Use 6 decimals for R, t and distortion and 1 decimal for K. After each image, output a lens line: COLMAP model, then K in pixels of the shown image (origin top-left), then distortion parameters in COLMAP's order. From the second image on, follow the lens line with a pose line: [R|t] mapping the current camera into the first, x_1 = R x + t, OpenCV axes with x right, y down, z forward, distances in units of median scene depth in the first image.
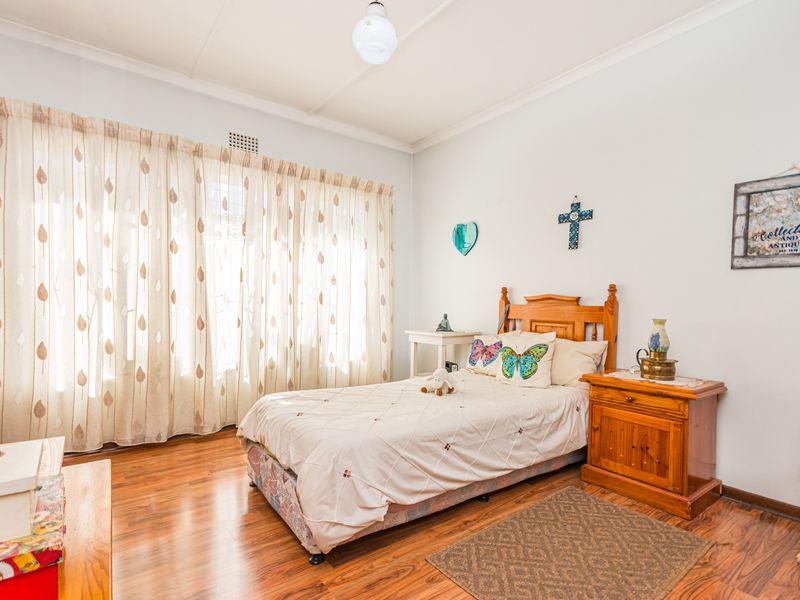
lens RADIAL K [[400.4, 0, 395.4], [0, 400.4, 303.4], [0, 0, 1]] dist [-0.001452, 0.000175]
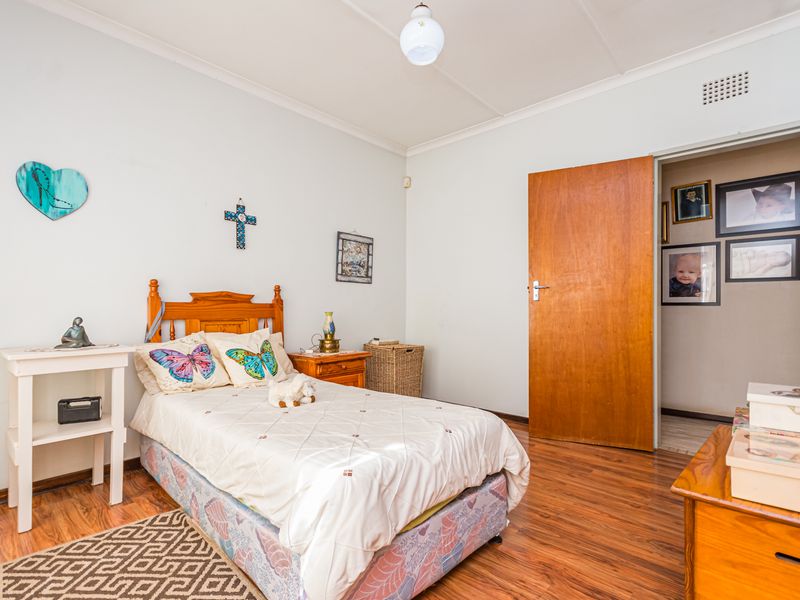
lens RADIAL K [[400.4, 0, 395.4], [0, 400.4, 303.4], [0, 0, 1]] dist [-0.001452, 0.000175]
pose [[-0.158732, -0.003963, 0.987314, -0.707316], [-0.004818, 0.999983, 0.003239, 0.000975], [-0.987310, -0.004243, -0.158748, 0.834241]]
